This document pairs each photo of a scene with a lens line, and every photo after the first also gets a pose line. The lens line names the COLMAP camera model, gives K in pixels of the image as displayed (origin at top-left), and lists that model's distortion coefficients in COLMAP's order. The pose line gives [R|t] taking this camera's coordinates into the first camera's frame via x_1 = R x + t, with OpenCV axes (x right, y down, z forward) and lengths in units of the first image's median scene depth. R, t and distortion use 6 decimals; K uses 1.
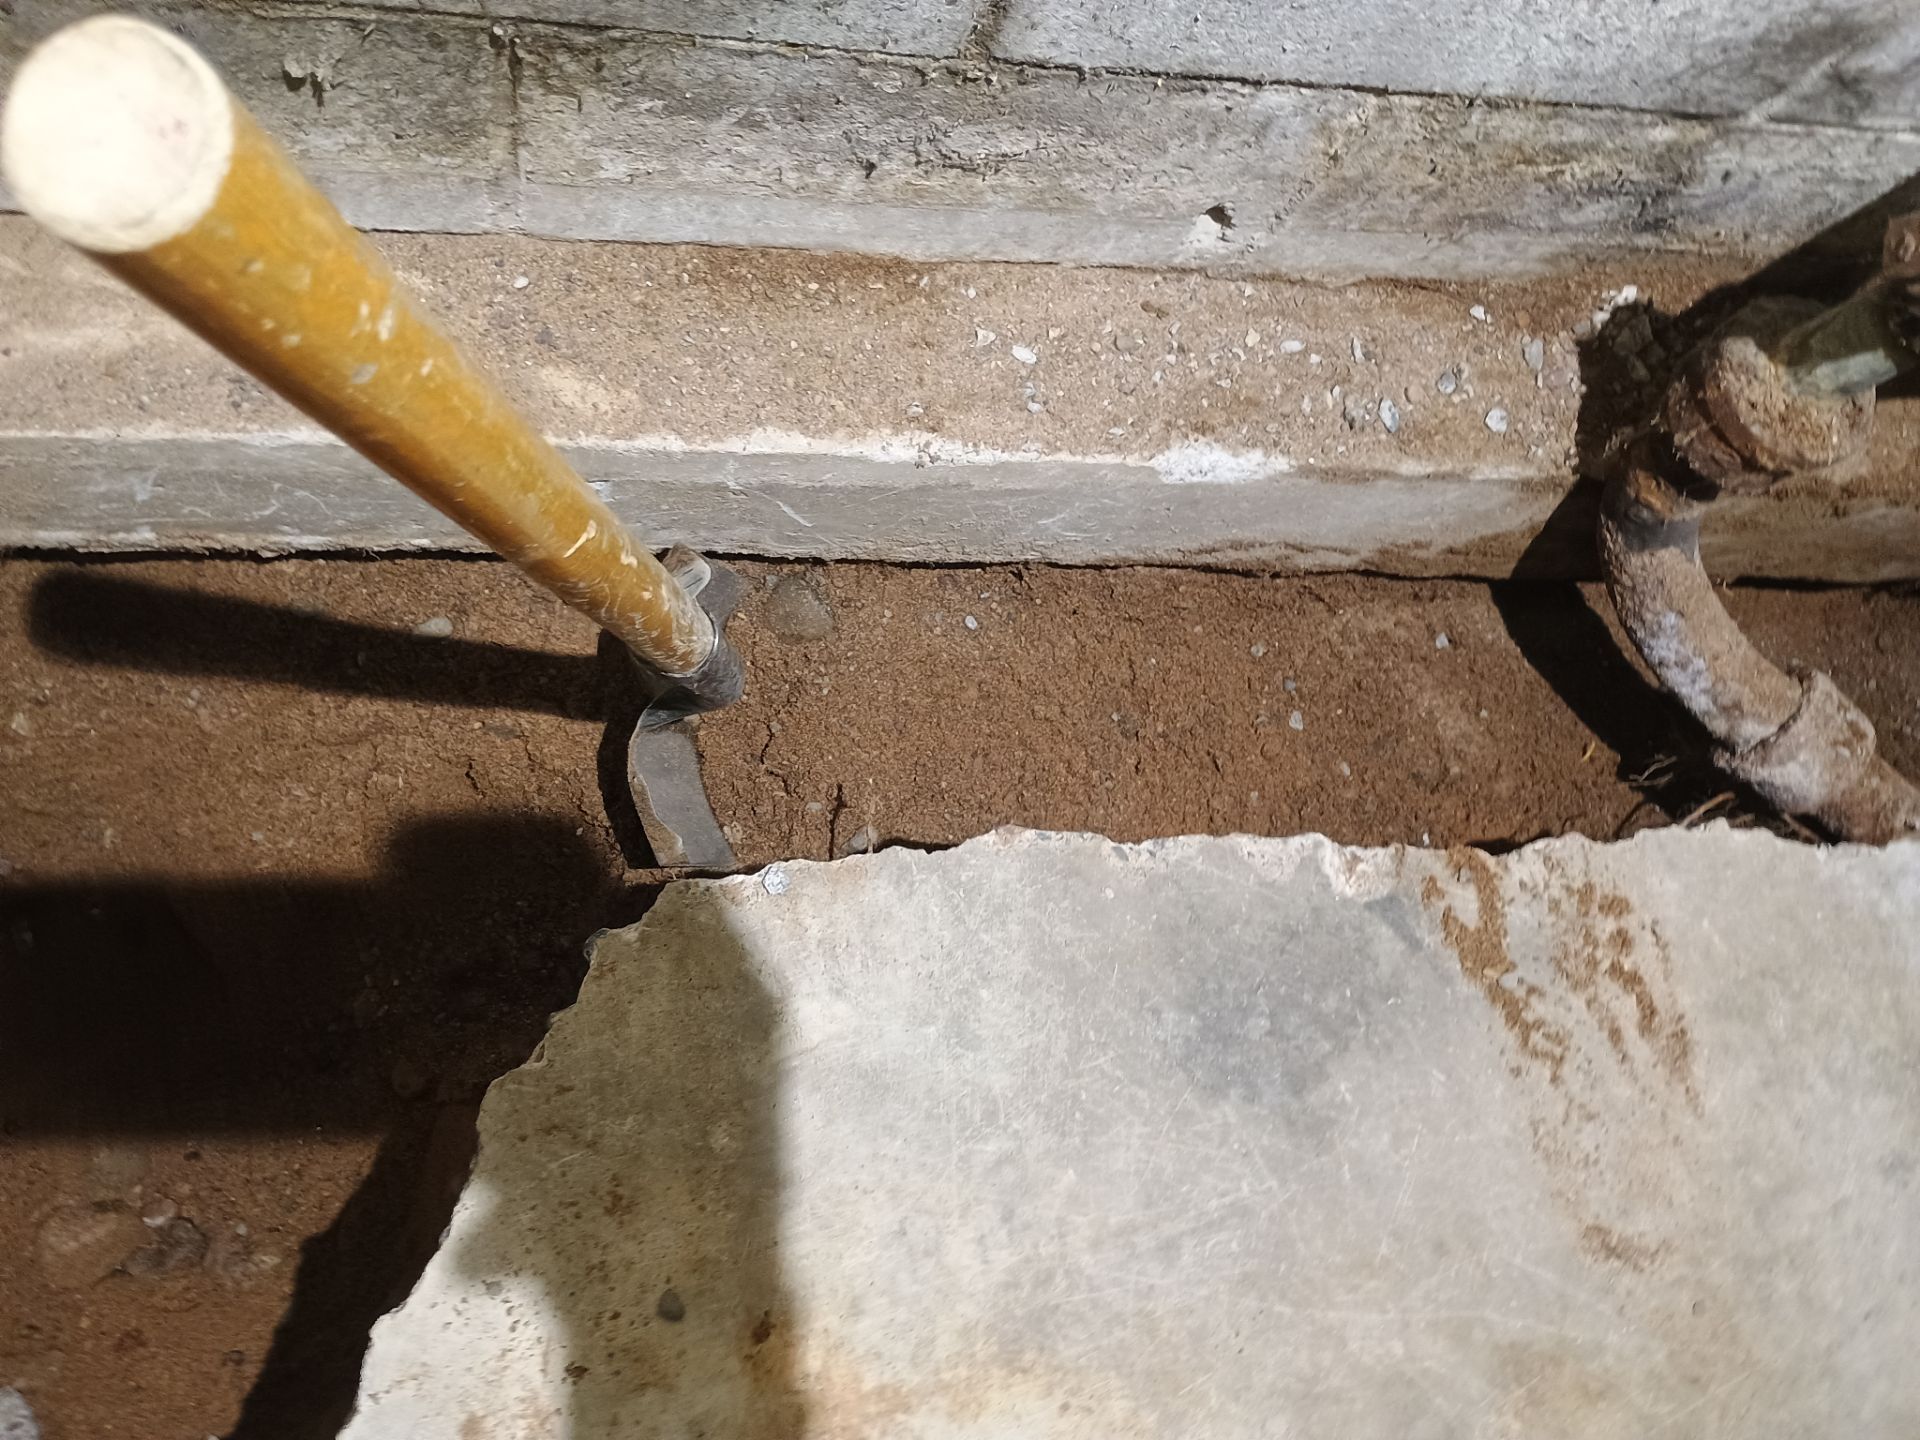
lens RADIAL K [[1638.3, 0, 997.6], [0, 1638.3, 728.3], [0, 0, 1]] dist [0.065399, -0.081303]
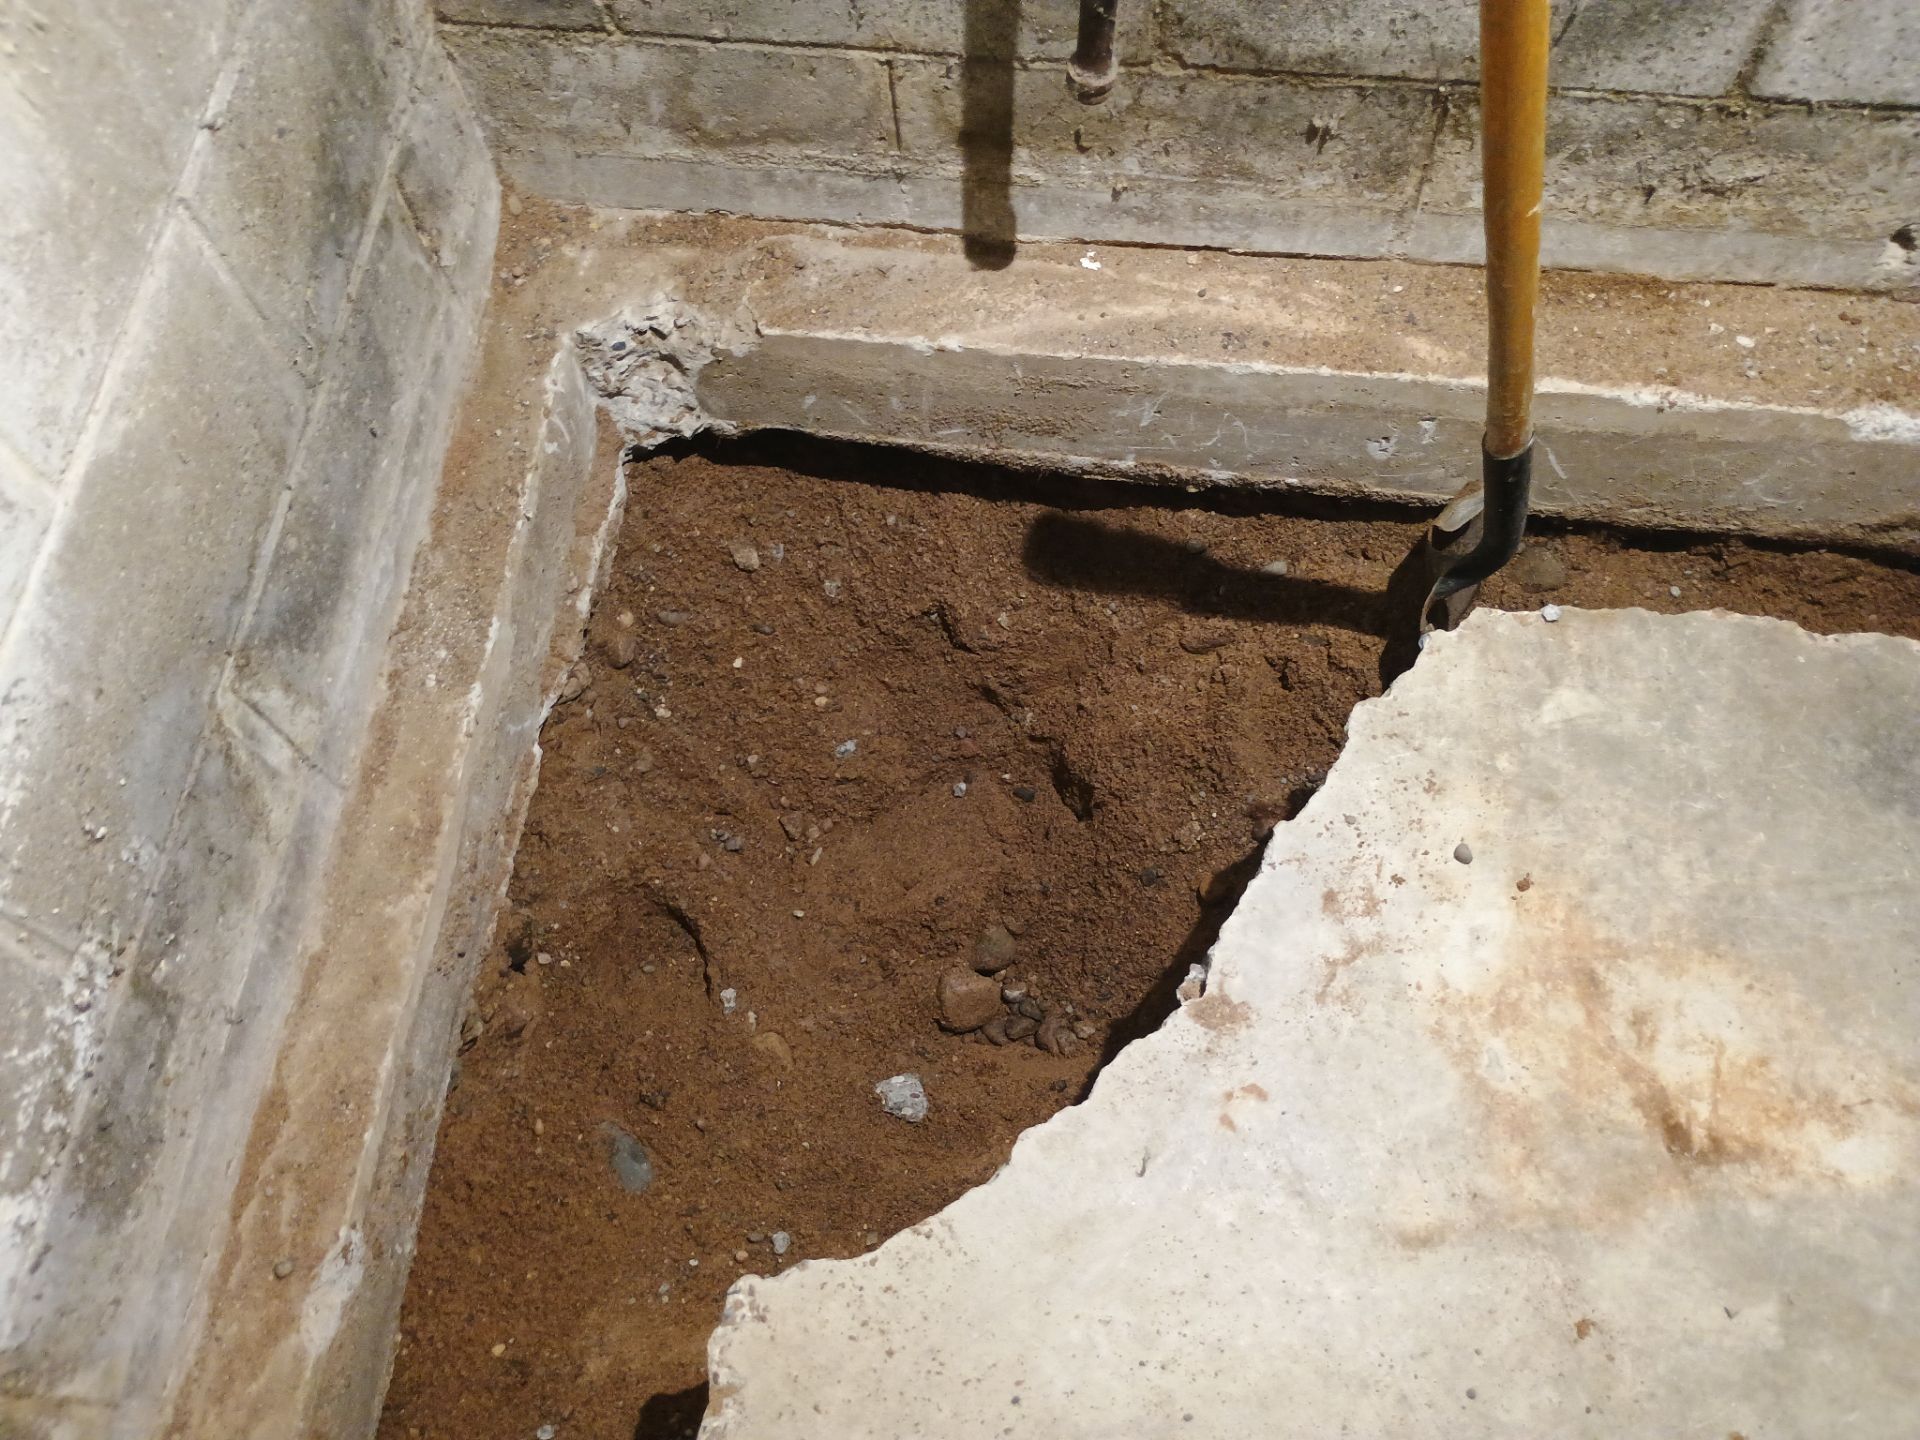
lens RADIAL K [[1638.3, 0, 997.6], [0, 1638.3, 728.3], [0, 0, 1]] dist [0.065399, -0.081303]
pose [[0.932608, 0.064748, -0.355034, -0.062079], [-0.152599, 0.962250, -0.225363, 0.566500], [0.327040, 0.264353, 0.907283, -0.456043]]
